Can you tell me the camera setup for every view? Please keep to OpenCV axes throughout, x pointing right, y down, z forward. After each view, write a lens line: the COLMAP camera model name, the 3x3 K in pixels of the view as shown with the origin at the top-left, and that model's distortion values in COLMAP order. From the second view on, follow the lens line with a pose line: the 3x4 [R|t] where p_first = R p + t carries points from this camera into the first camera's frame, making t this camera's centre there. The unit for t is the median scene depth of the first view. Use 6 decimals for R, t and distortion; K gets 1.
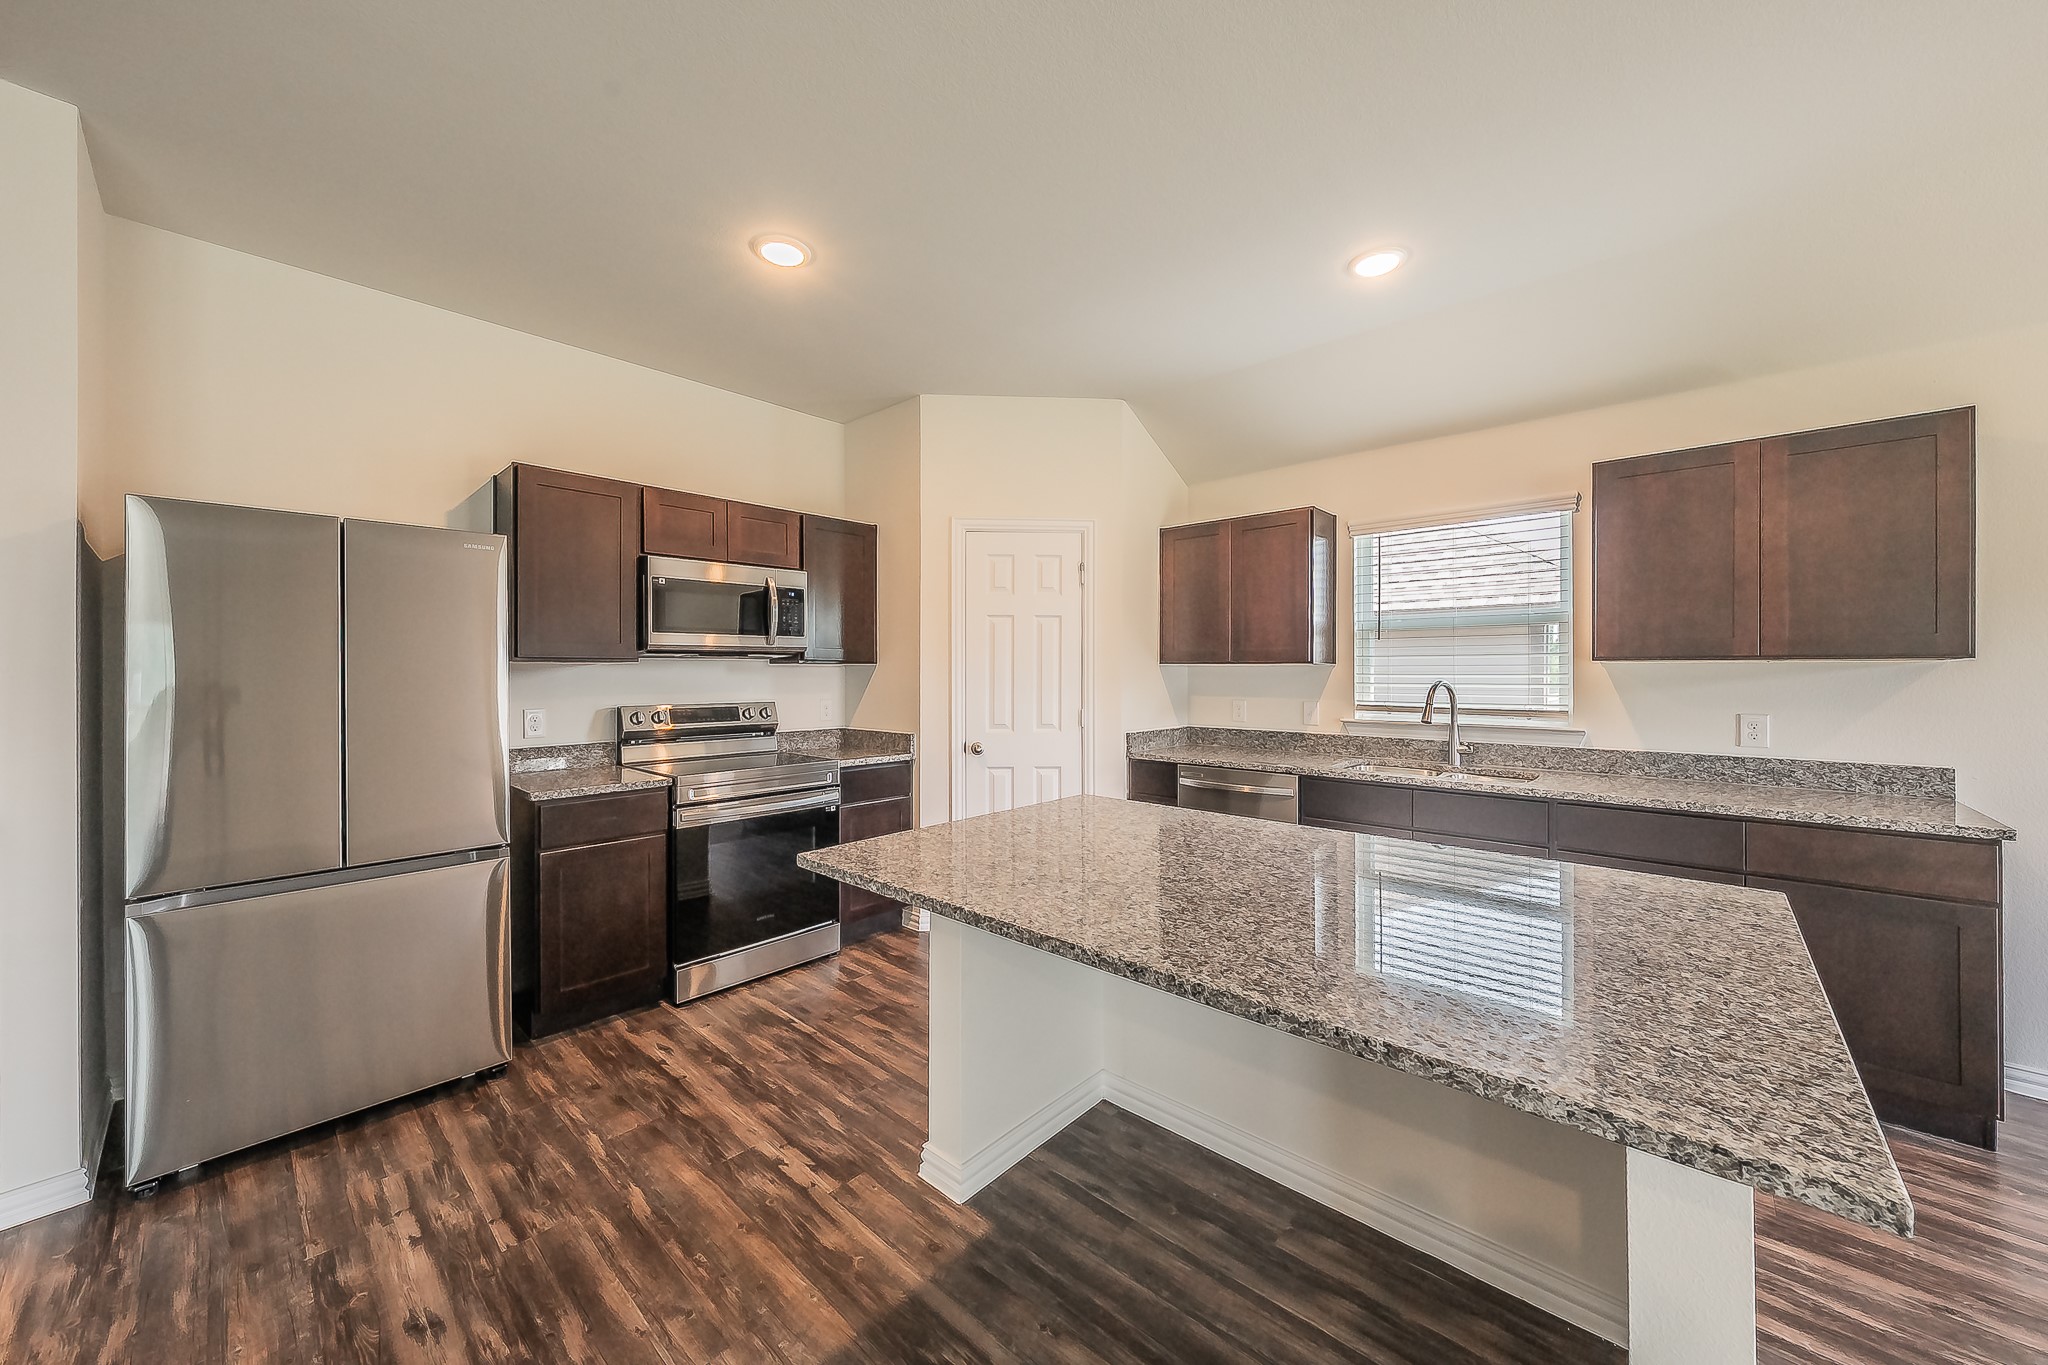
lens RADIAL K [[737.3, 0, 995.0], [0, 737.3, 673.4], [0, 0, 1]] dist [0.002540, 0.000089]
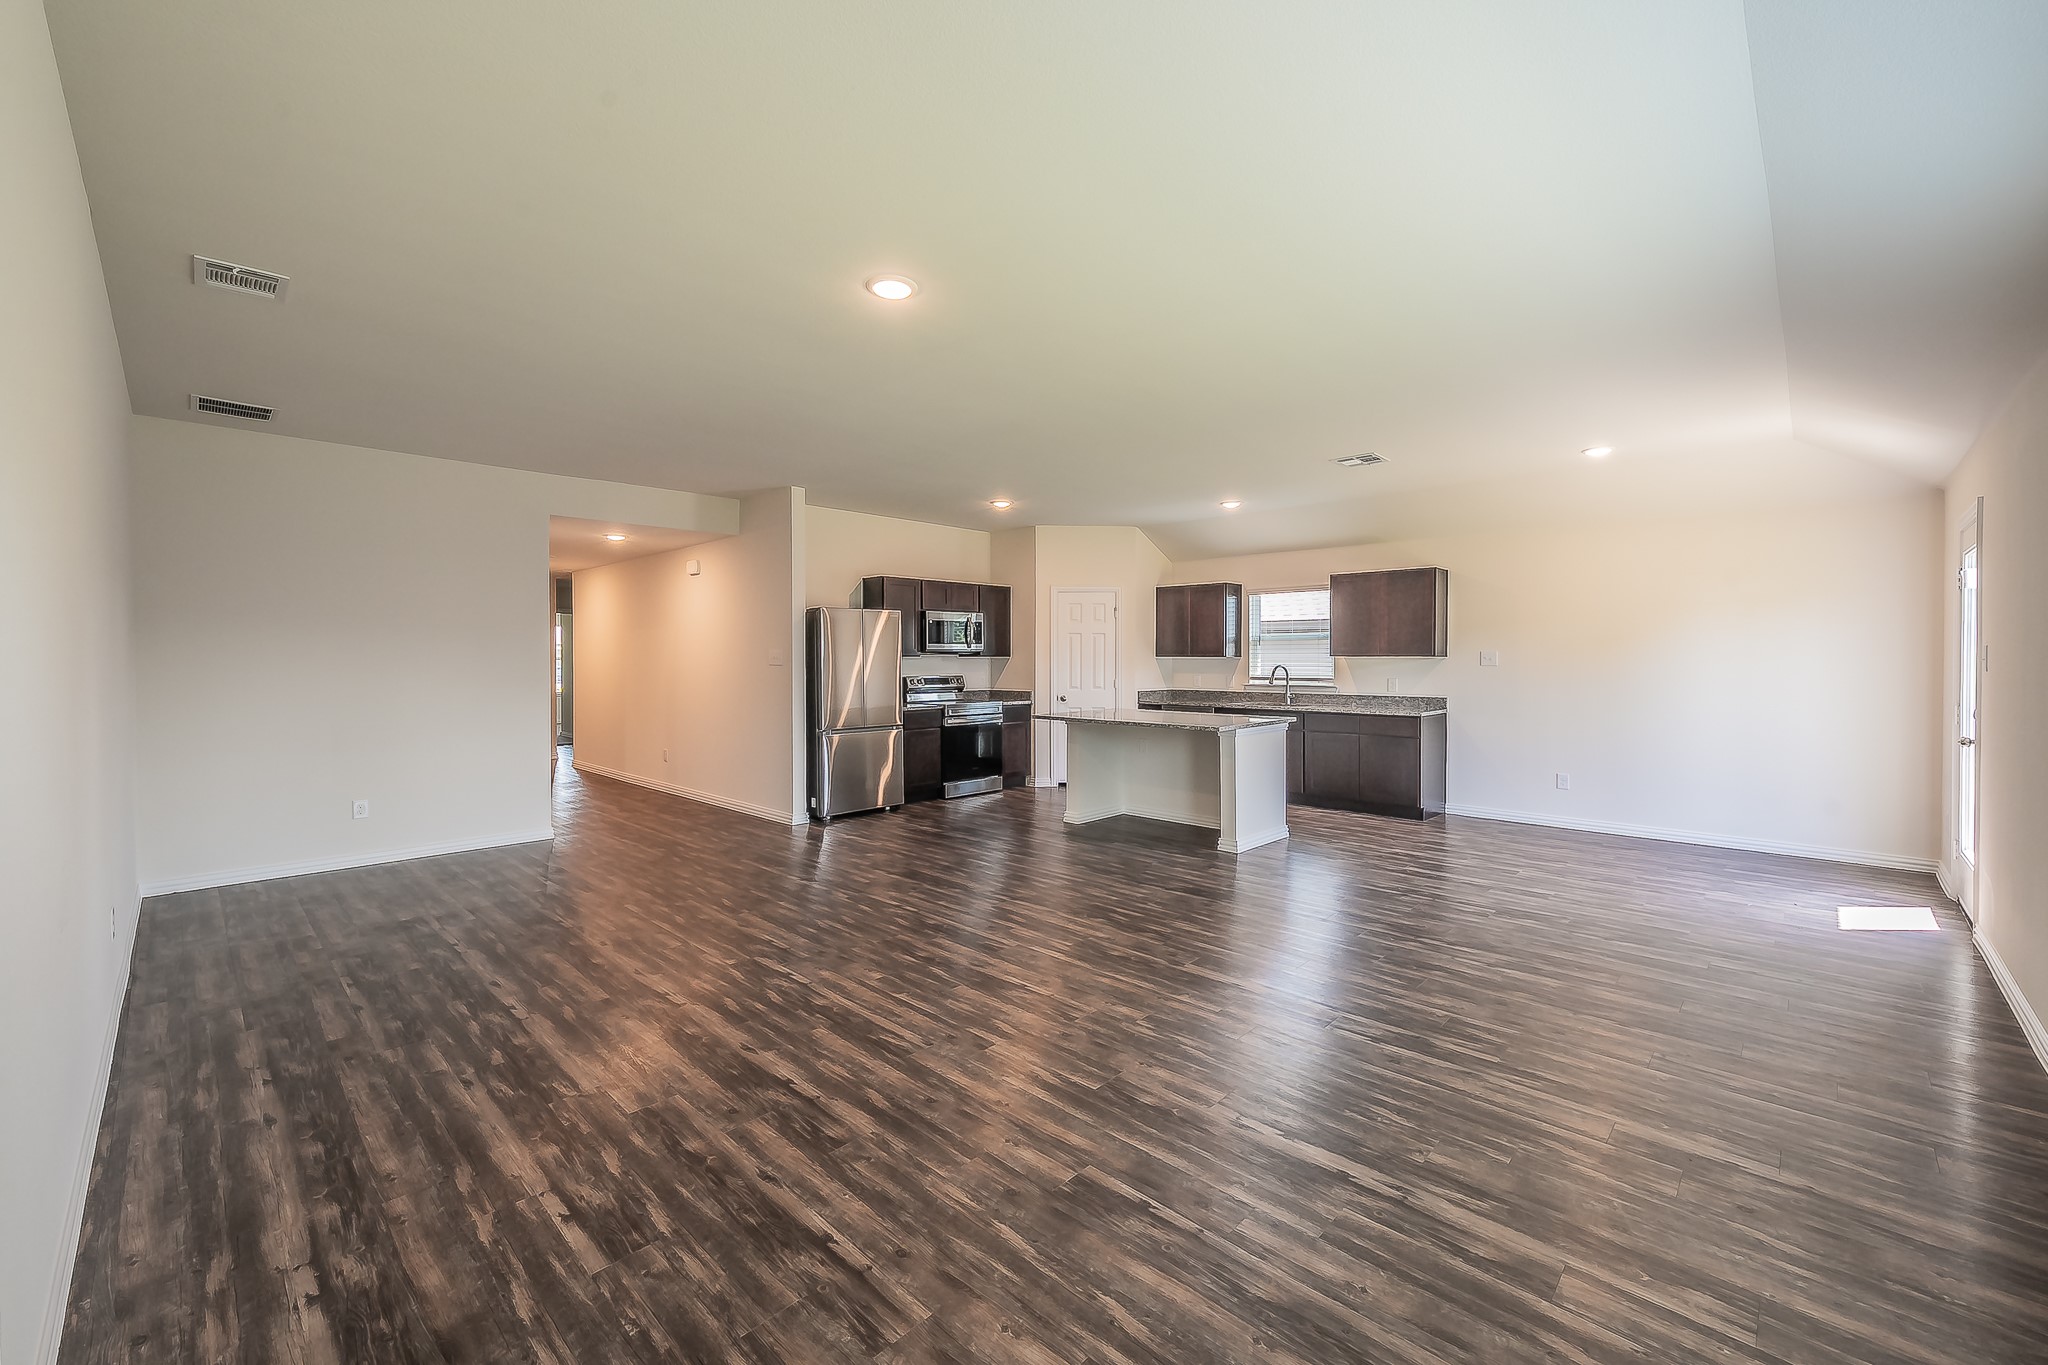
lens RADIAL K [[815.8, 0, 1002.0], [0, 815.8, 680.5], [0, 0, 1]] dist [-0.000323, 0.000367]
pose [[0.999662, 0.000459, -0.026000, -0.163970], [0.000175, 0.999703, 0.024388, -0.003169], [0.026003, -0.024385, 0.999364, -1.511136]]
